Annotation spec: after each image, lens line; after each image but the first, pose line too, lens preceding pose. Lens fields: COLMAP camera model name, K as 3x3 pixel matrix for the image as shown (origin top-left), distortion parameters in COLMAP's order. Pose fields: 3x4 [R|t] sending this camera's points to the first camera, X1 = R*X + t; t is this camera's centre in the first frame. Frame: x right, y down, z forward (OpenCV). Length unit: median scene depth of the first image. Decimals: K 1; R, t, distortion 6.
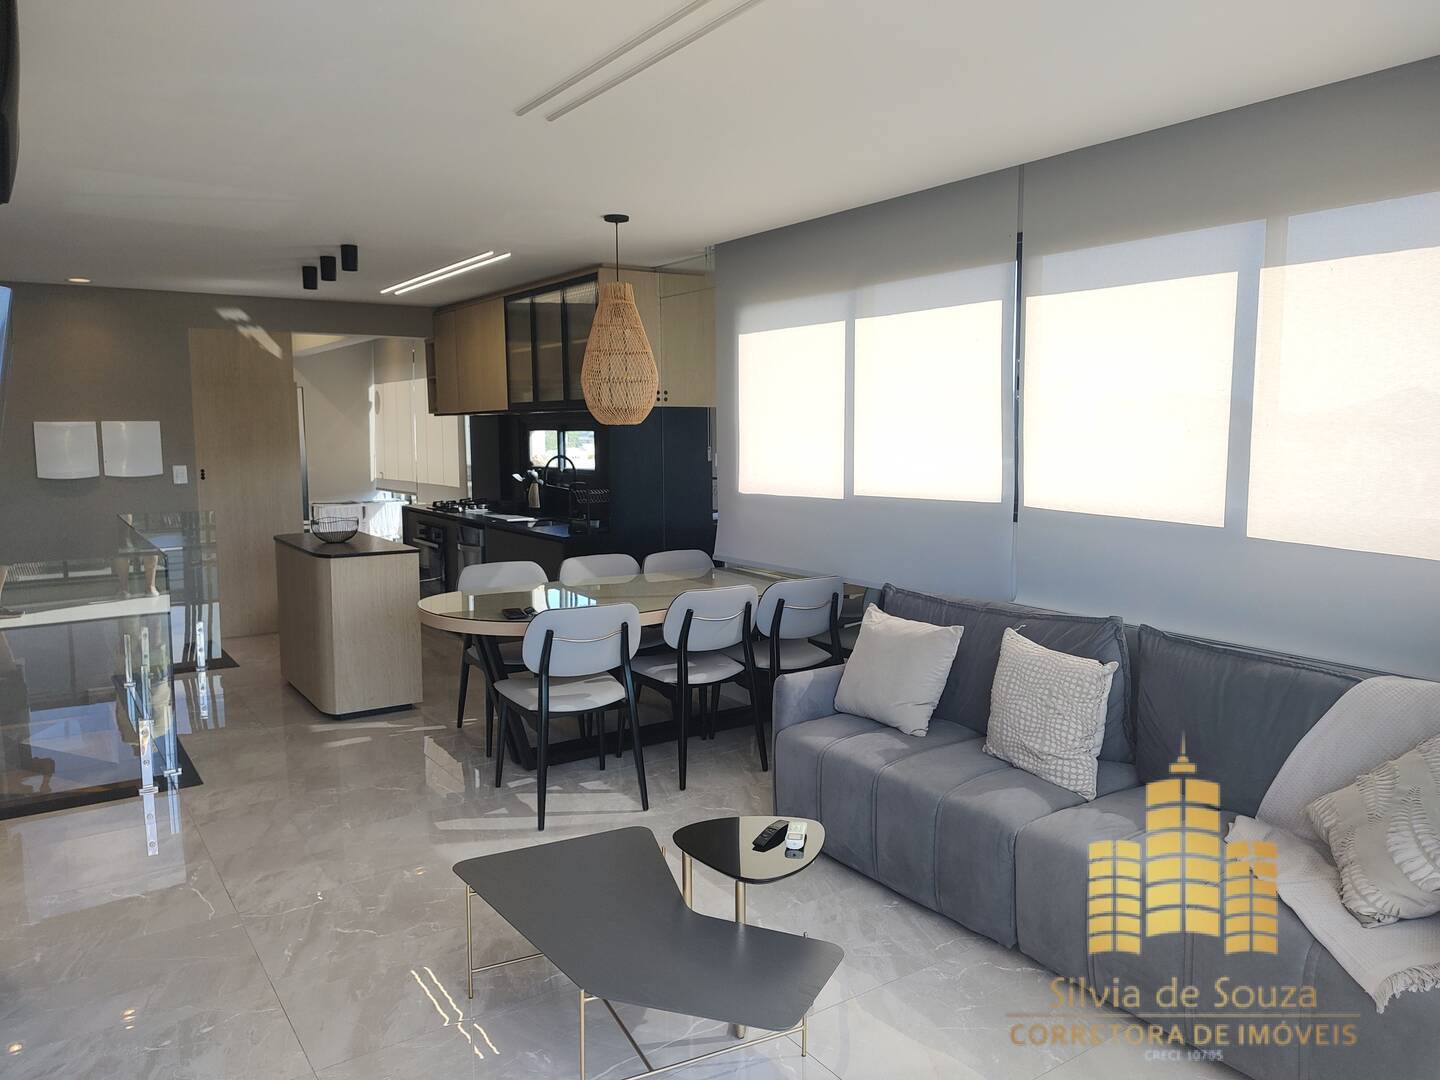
lens RADIAL K [[1049.9, 0, 721.8], [0, 1049.9, 579.9], [0, 0, 1]] dist [-0.042416, 0.000019]
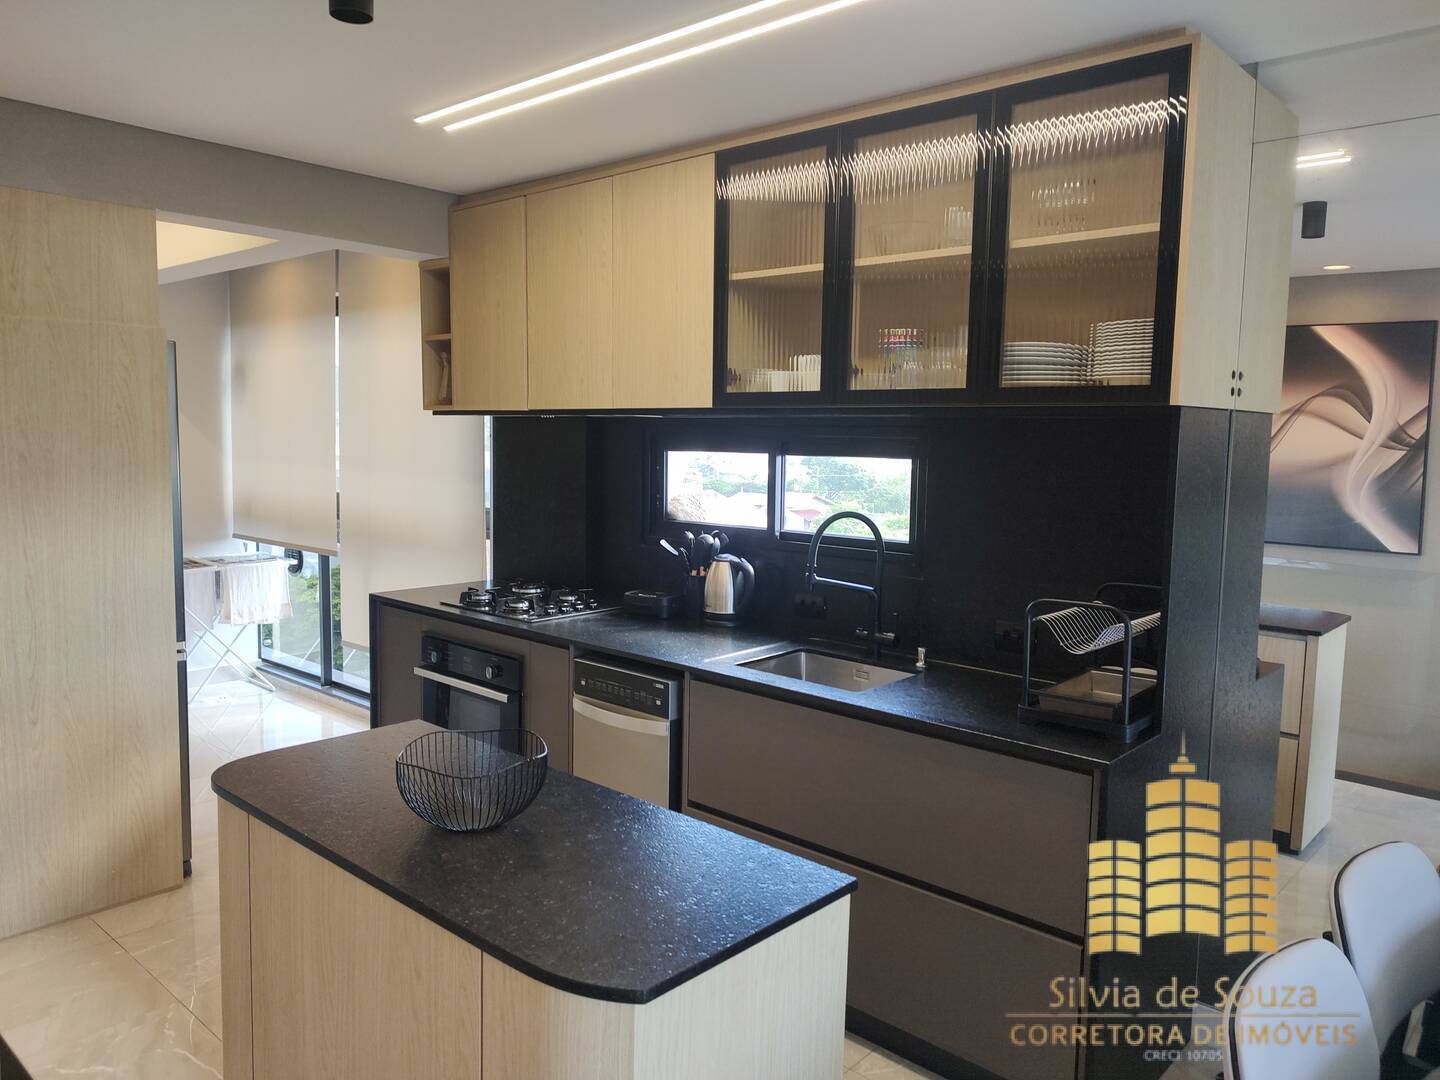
lens RADIAL K [[1028.3, 0, 719.8], [0, 1028.3, 534.3], [0, 0, 1]] dist [0.001712, 0.003629]
pose [[0.970513, 0.001535, 0.241044, -0.295758], [0.011364, 0.998577, -0.052112, -0.080848], [-0.240781, 0.053315, 0.969114, 0.550089]]
